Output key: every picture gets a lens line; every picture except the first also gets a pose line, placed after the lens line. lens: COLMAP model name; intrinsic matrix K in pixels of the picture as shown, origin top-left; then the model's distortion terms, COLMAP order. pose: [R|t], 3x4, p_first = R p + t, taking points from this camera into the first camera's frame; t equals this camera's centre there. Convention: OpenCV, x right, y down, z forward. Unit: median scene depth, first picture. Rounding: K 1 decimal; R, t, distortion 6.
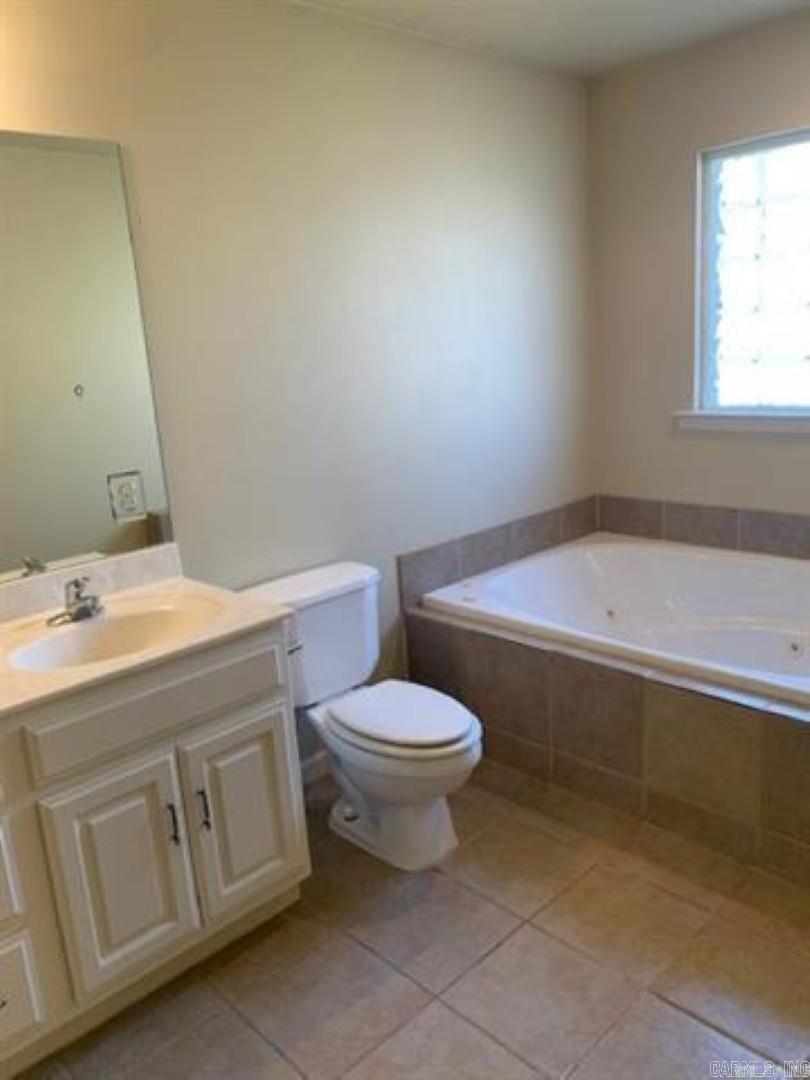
lens RADIAL K [[822.8, 0, 404.6], [0, 822.8, 540.4], [0, 0, 1]] dist [0.021754, -0.030875]
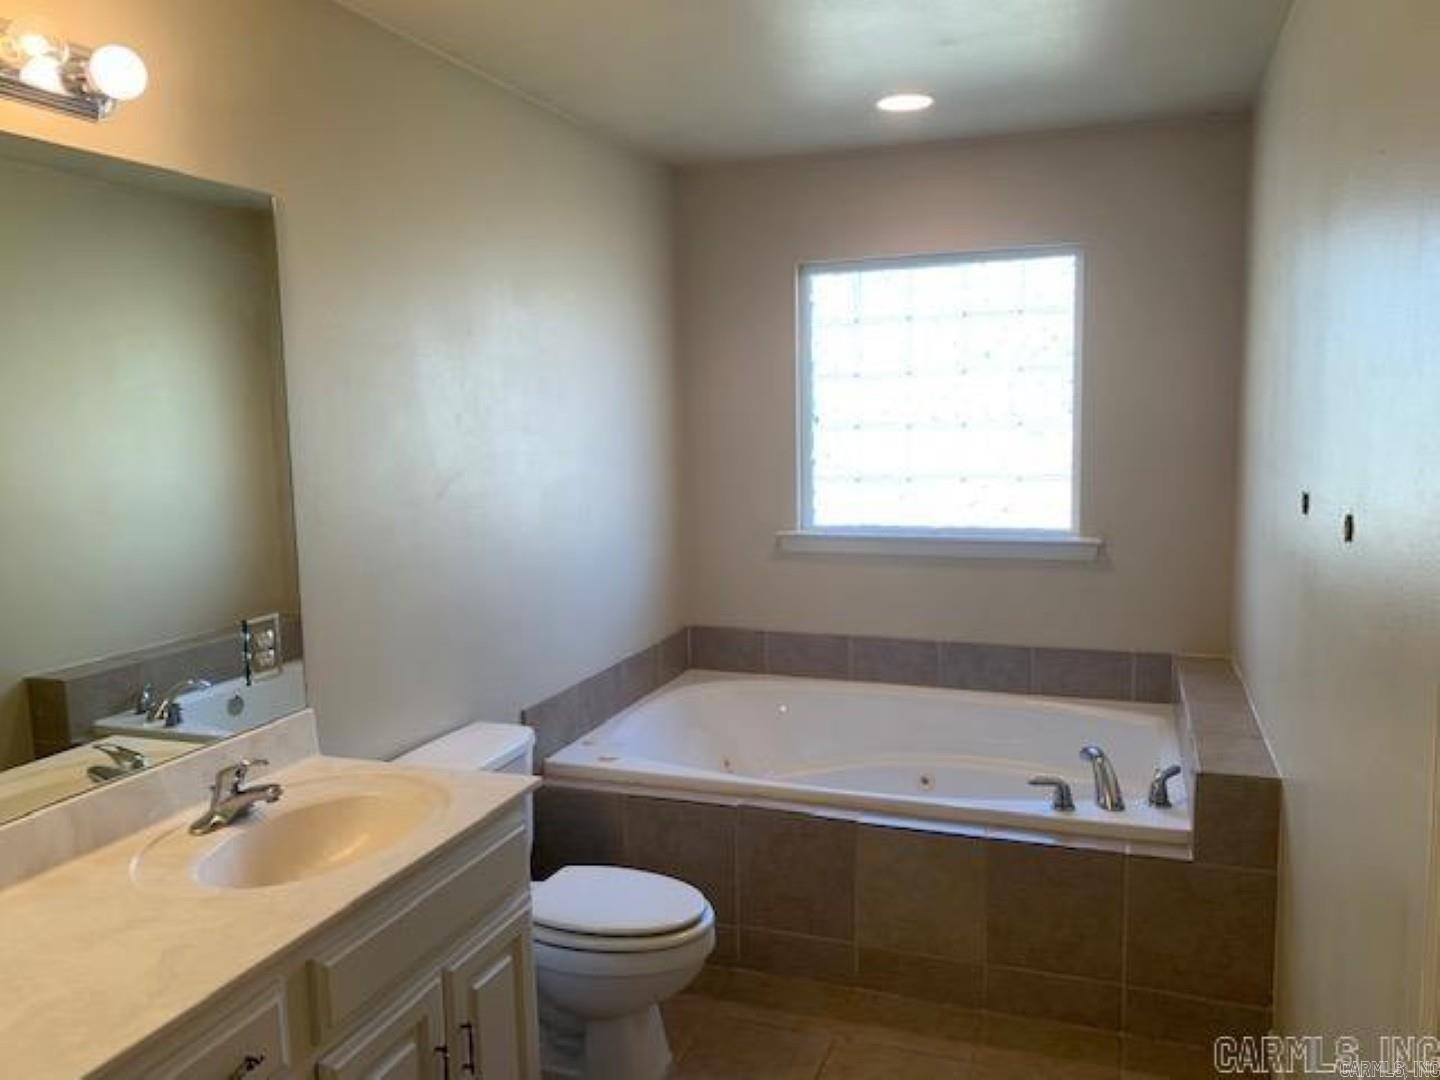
lens RADIAL K [[1097.1, 0, 723.8], [0, 1097.1, 537.1], [0, 0, 1]] dist [0.021754, -0.030875]
pose [[0.897187, 0.000983, 0.441650, -0.320977], [0.060965, 0.990149, -0.126051, -0.001723], [-0.437423, 0.140017, 0.888288, -0.057104]]
